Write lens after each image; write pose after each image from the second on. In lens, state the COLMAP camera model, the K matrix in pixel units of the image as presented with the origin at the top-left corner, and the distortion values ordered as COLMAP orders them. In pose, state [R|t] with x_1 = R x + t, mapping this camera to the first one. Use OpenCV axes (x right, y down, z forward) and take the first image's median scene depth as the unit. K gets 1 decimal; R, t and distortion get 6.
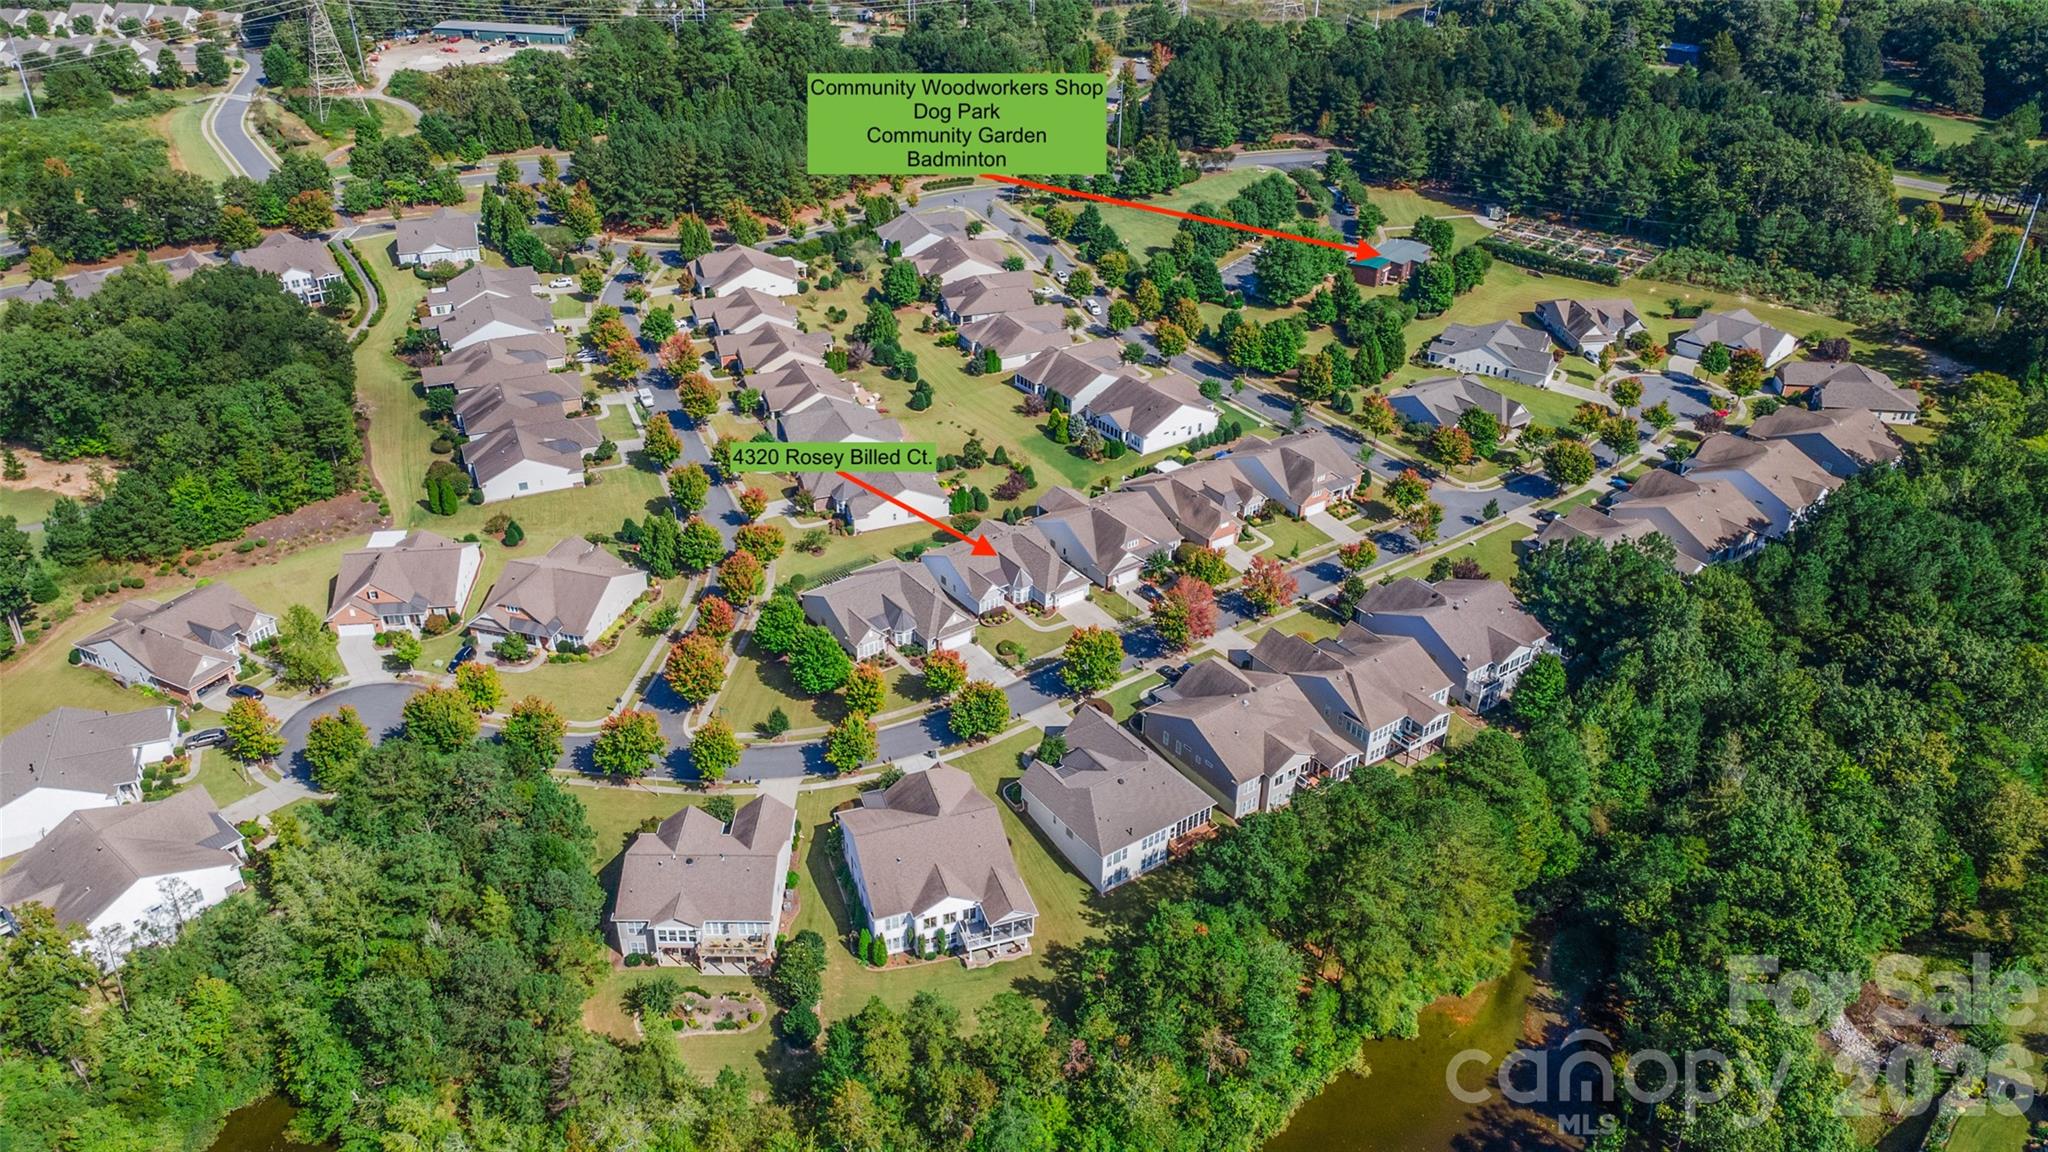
lens RADIAL K [[1487.3, 0, 1024.0], [0, 1487.3, 576.0], [0, 0, 1]] dist [0.022716, 0.039682]
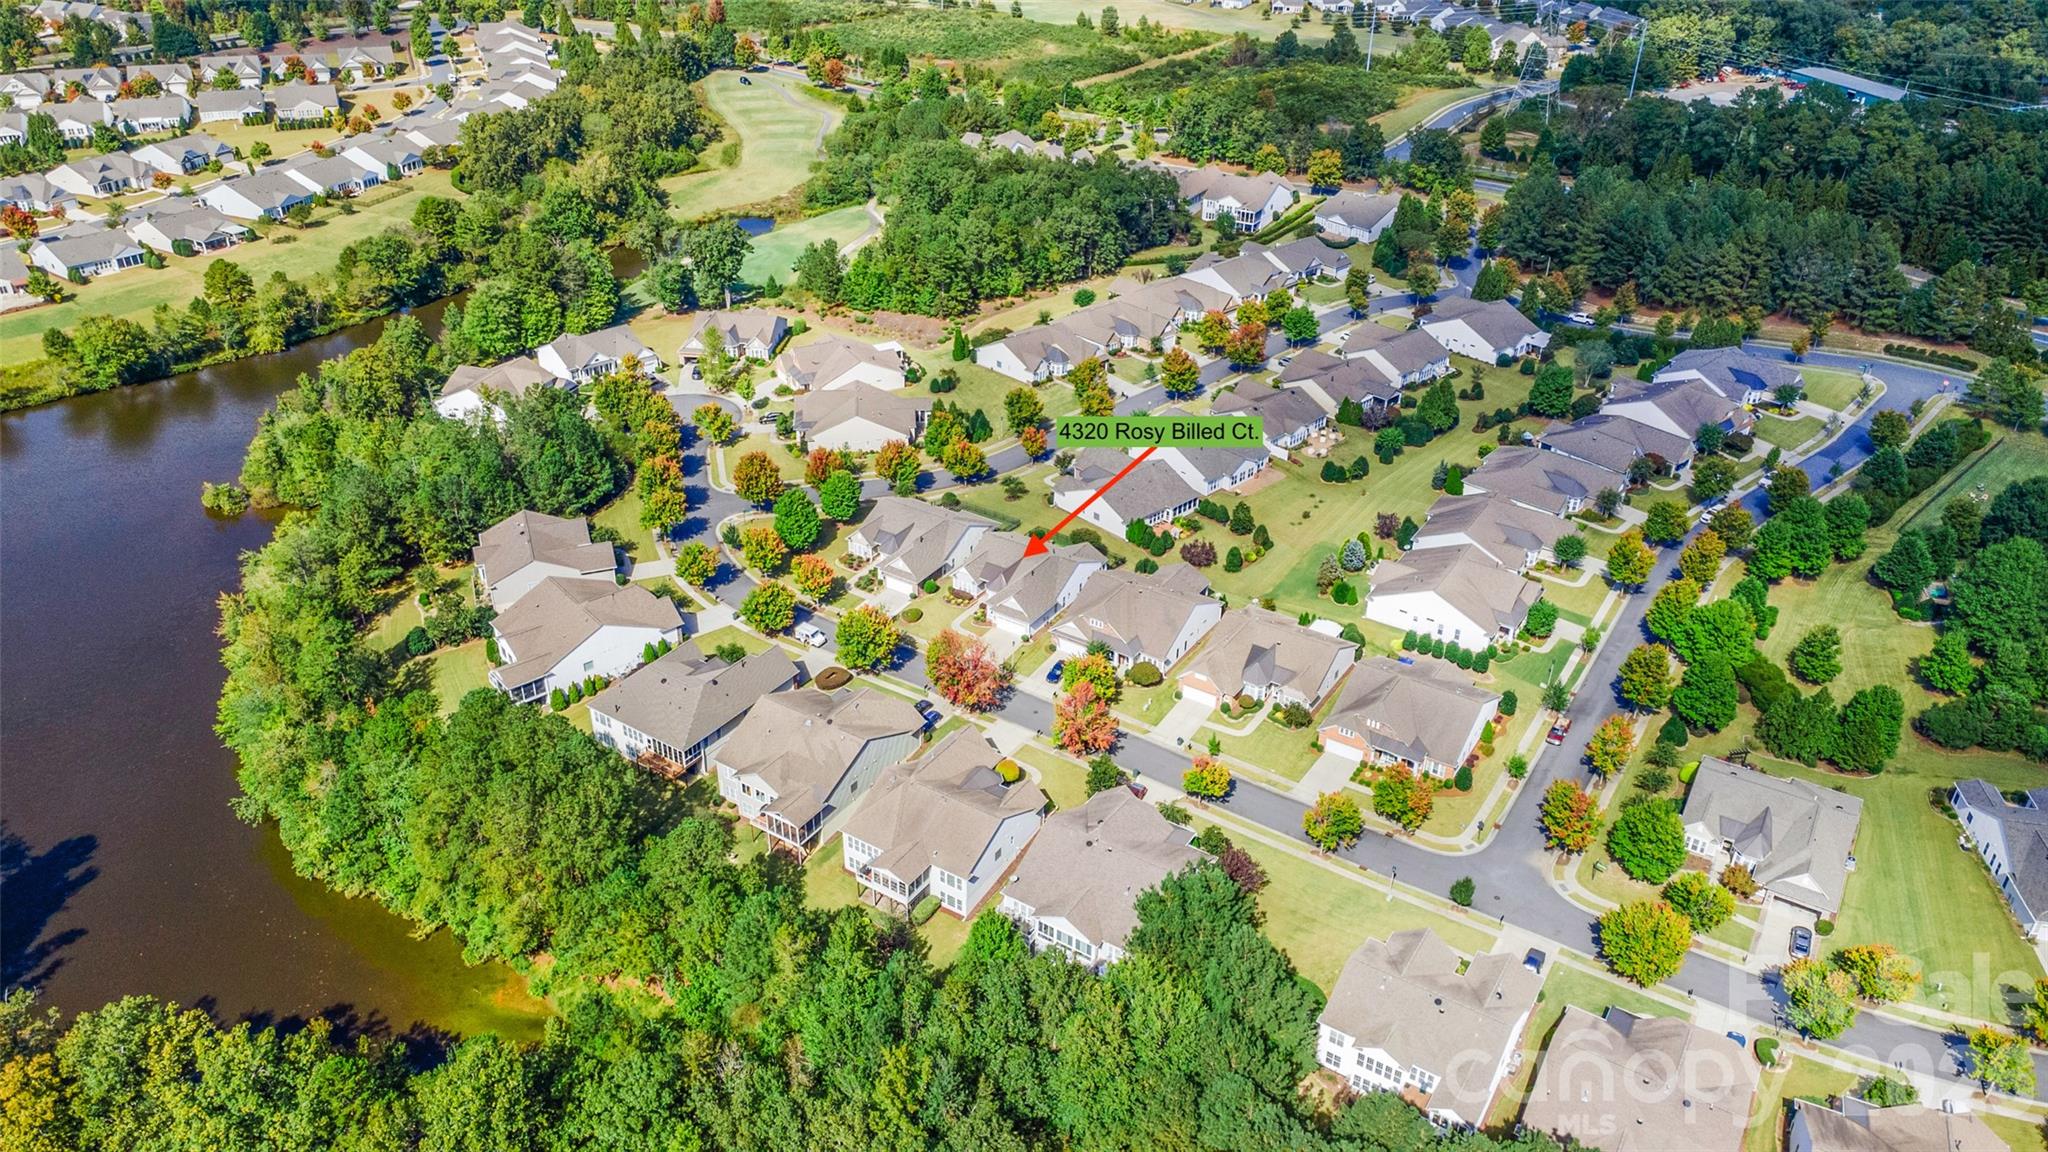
lens RADIAL K [[1487.3, 0, 1024.0], [0, 1487.3, 576.0], [0, 0, 1]] dist [0.022716, 0.039682]
pose [[0.359631, 0.465683, -0.808582, 0.658632], [-0.483719, 0.834071, 0.265220, -0.224527], [0.797923, 0.295745, 0.525218, 0.400532]]
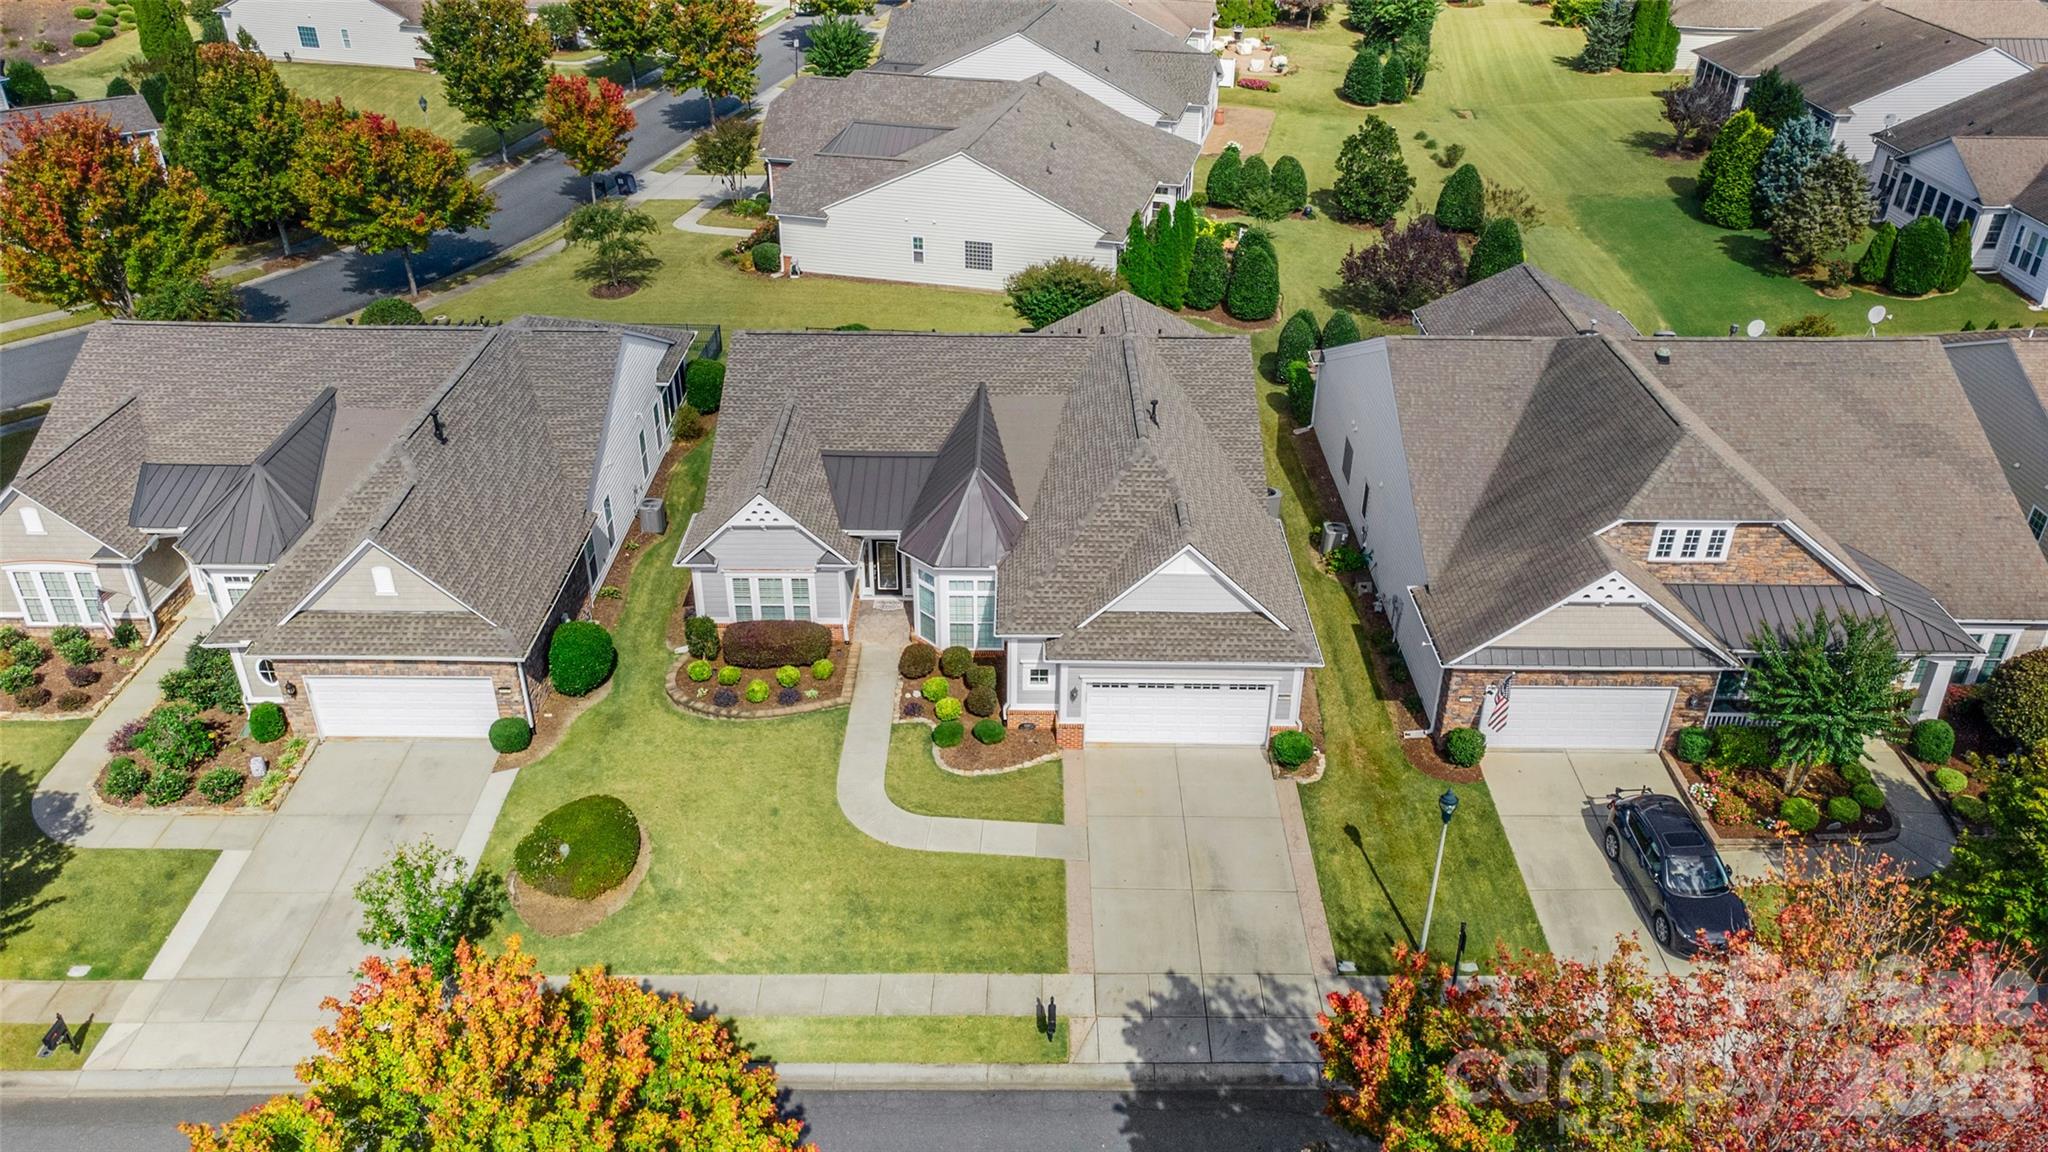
lens RADIAL K [[1487.3, 0, 1024.0], [0, 1487.3, 576.0], [0, 0, 1]] dist [0.022716, 0.039682]
pose [[0.808035, 0.294720, -0.510118, 0.083629], [-0.299148, 0.951199, 0.075700, -0.006891], [0.507534, 0.091432, 0.856767, 0.687639]]
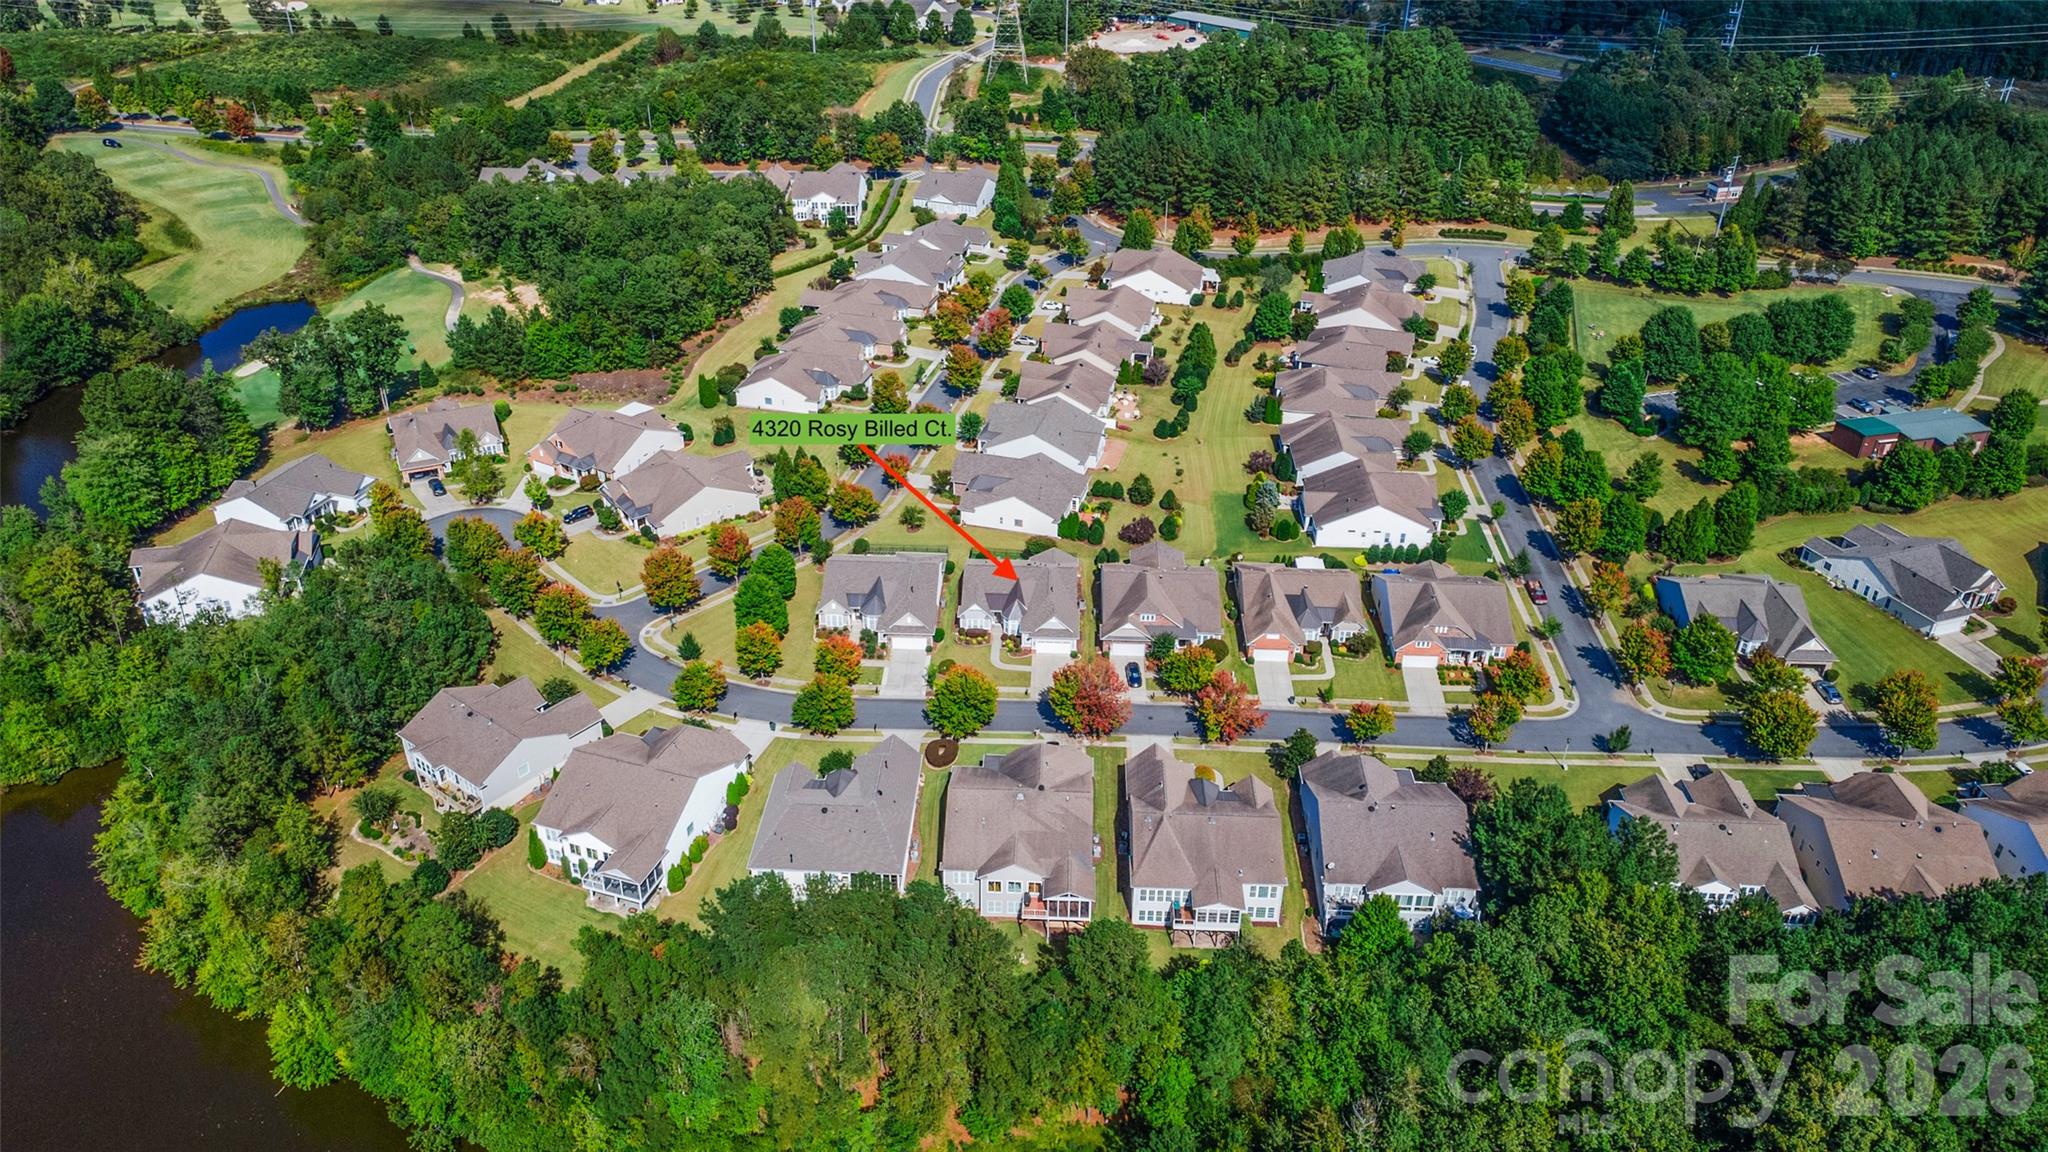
lens RADIAL K [[1487.3, 0, 1024.0], [0, 1487.3, 576.0], [0, 0, 1]] dist [0.022716, 0.039682]
pose [[0.789451, 0.311223, -0.529062, 0.412530], [-0.315176, 0.945156, 0.085694, -0.084591], [0.526717, 0.099097, 0.844245, 0.153697]]
